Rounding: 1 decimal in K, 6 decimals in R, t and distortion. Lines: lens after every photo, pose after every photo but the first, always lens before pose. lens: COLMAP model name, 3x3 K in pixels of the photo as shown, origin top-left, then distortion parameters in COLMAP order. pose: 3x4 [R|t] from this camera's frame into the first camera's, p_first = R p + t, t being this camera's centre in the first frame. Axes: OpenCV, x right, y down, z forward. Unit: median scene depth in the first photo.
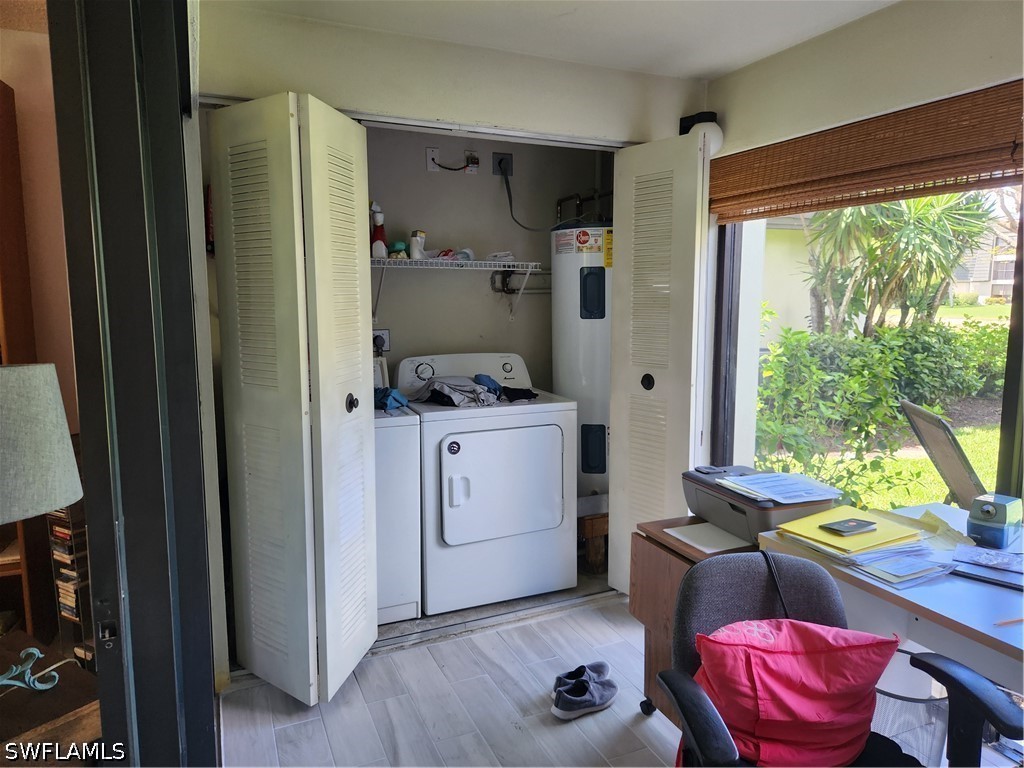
lens RADIAL K [[698.9, 0, 512.4], [0, 698.9, 374.3], [0, 0, 1]] dist [0.012857, 0.002466]
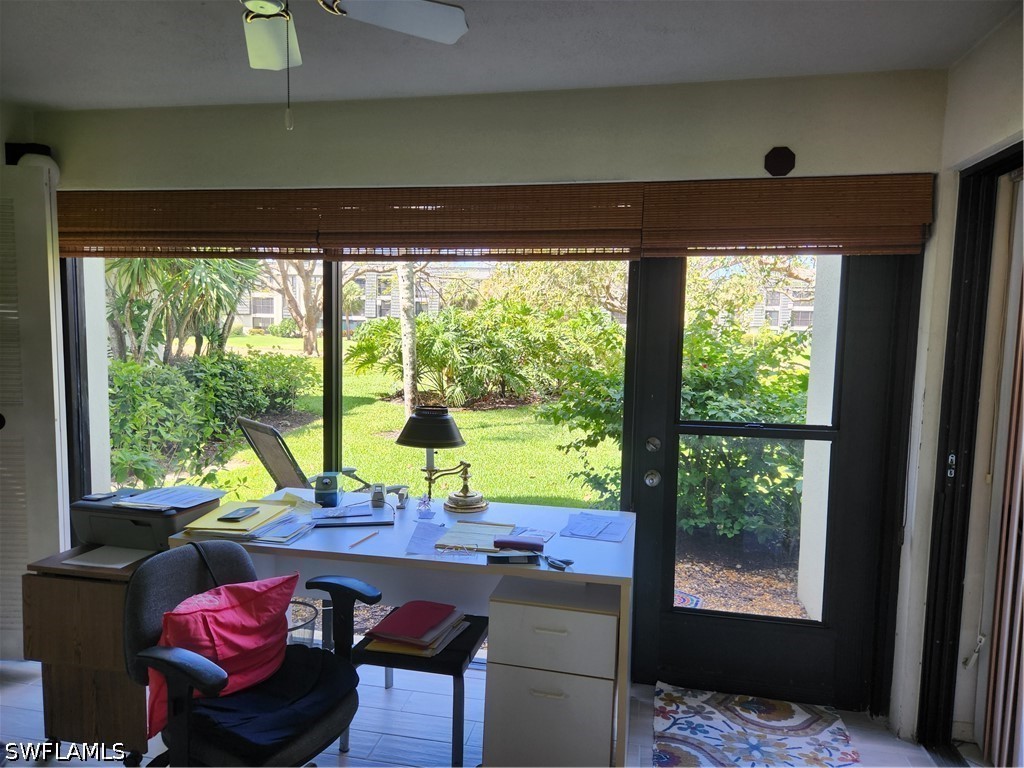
lens RADIAL K [[701.0, 0, 510.6], [0, 701.0, 388.4], [0, 0, 1]] dist [0.073086, -0.078069]
pose [[0.583223, -0.057665, 0.810263, -0.221218], [0.074804, 0.997051, 0.017115, 0.001774], [-0.808860, 0.050629, 0.585817, -0.142414]]
